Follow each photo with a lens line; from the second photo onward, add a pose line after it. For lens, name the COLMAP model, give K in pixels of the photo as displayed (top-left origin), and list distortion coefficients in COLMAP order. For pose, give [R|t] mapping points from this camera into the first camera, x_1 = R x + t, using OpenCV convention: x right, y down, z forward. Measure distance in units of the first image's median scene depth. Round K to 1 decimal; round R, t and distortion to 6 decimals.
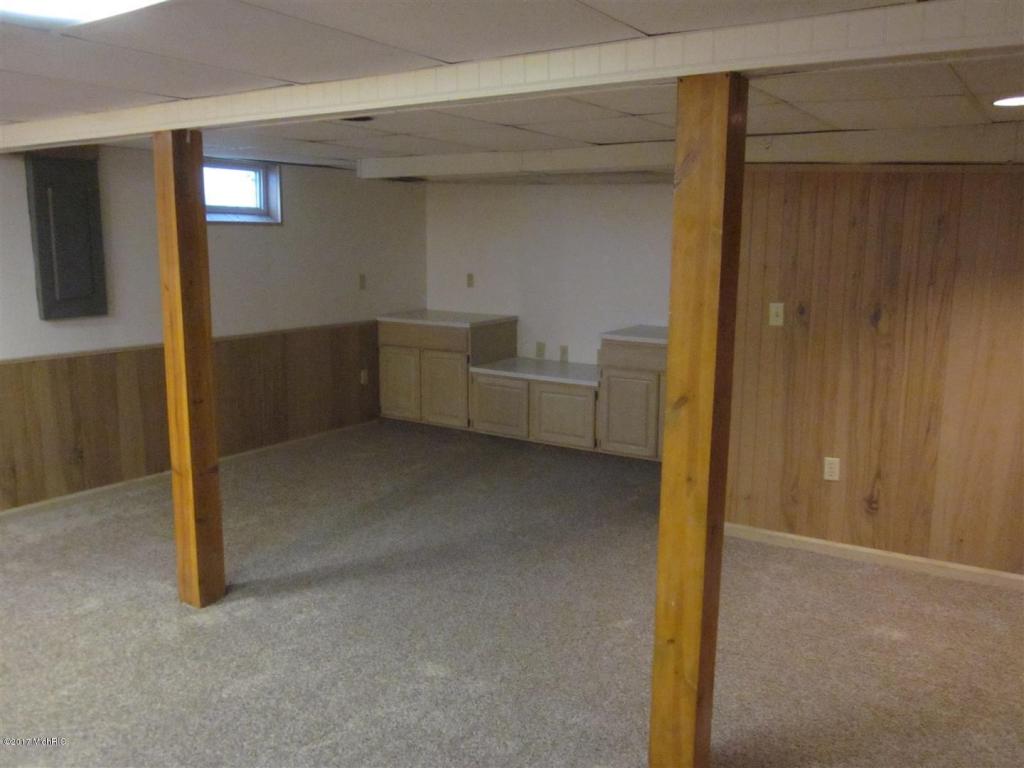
lens RADIAL K [[859.6, 0, 517.6], [0, 859.6, 381.1], [0, 0, 1]] dist [-0.018187, -0.009155]
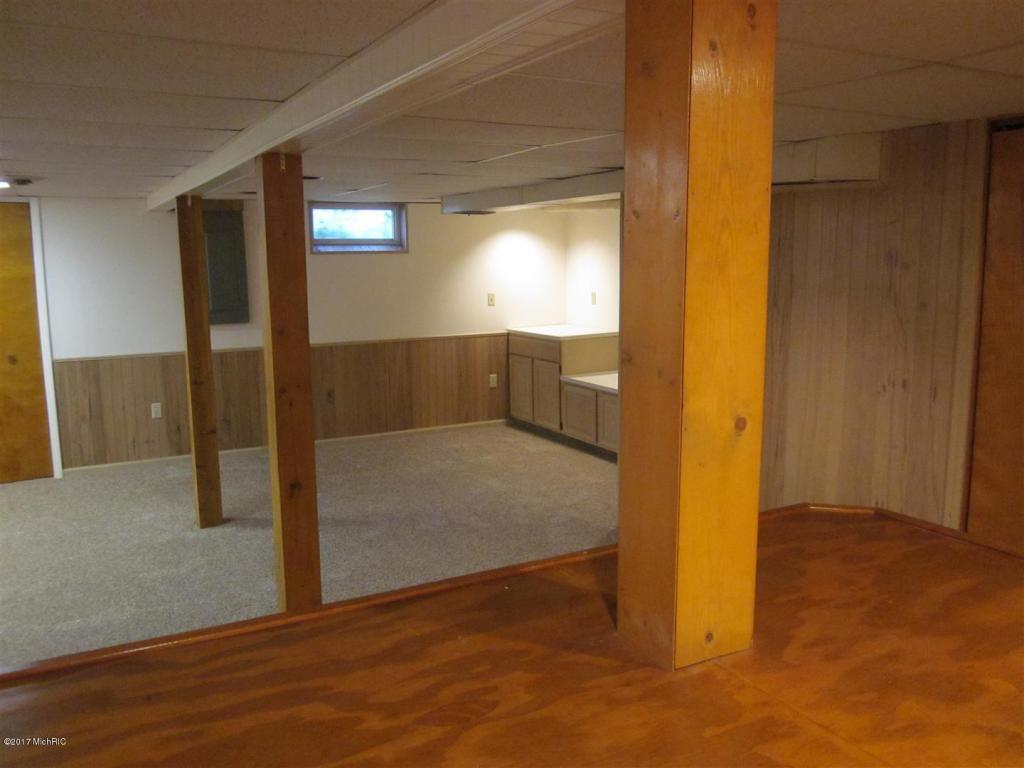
lens RADIAL K [[859.6, 0, 517.6], [0, 859.6, 381.1], [0, 0, 1]] dist [-0.018187, -0.009155]
pose [[0.891277, 0.052443, -0.450417, 0.661850], [-0.060128, 0.998187, -0.002758, -0.006383], [0.449455, 0.029541, 0.892814, -0.037414]]
